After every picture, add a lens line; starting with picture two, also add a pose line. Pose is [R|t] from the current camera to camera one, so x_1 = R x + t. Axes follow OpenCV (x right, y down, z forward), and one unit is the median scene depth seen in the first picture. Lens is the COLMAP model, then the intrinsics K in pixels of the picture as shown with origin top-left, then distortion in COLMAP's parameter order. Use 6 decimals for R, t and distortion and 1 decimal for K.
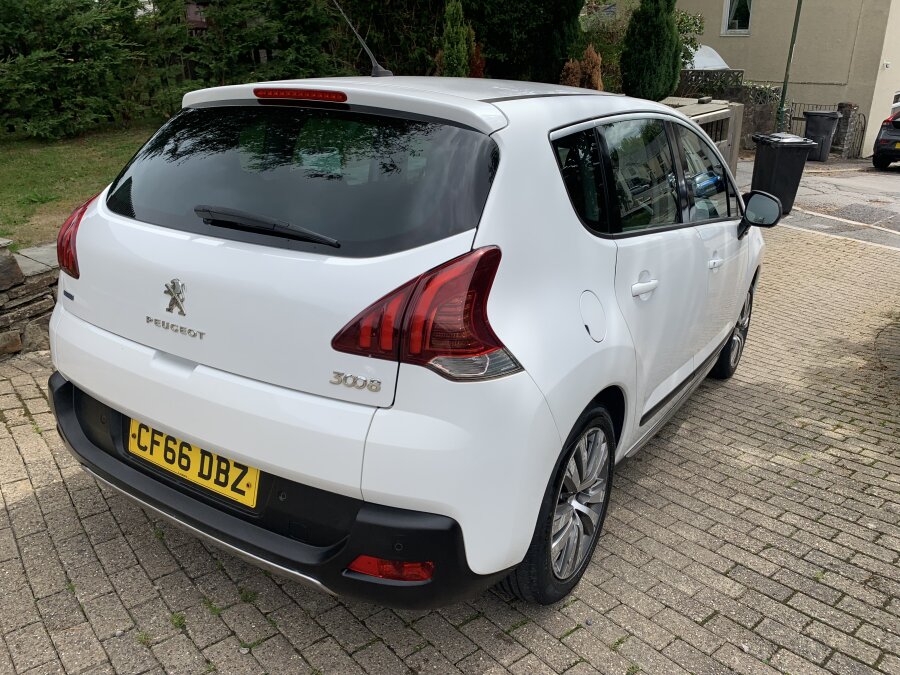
lens RADIAL K [[699.2, 0, 455.9], [0, 699.2, 337.3], [0, 0, 1]] dist [0.024763, -0.018054]
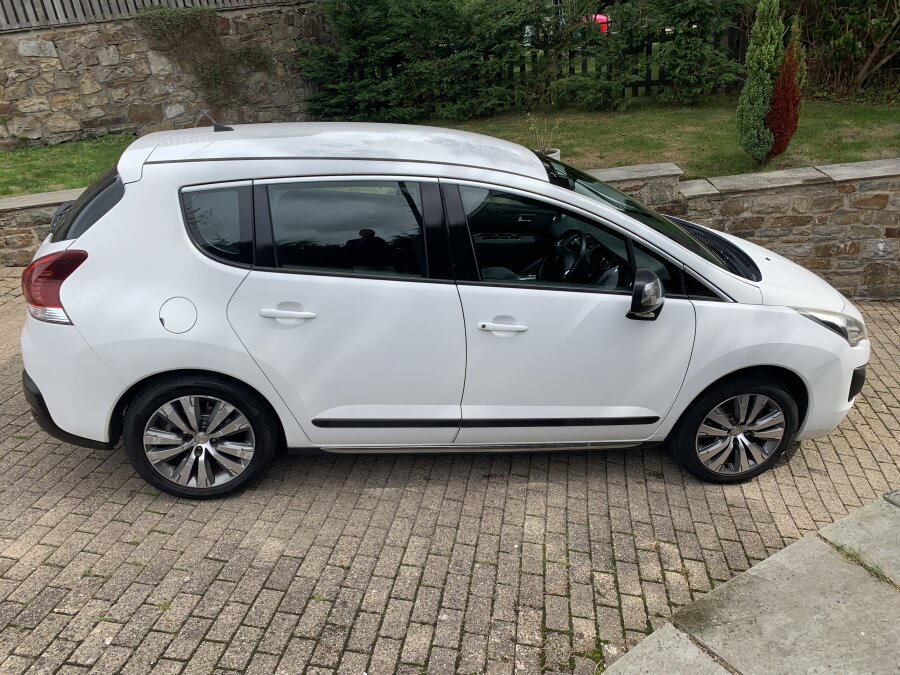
lens RADIAL K [[699.2, 0, 453.2], [0, 699.2, 333.3], [0, 0, 1]] dist [0.024763, -0.018054]
pose [[0.639425, 0.293237, -0.710737, 1.273553], [-0.253348, 0.953144, 0.165322, -0.300918], [0.725913, 0.074353, 0.683755, 0.328355]]
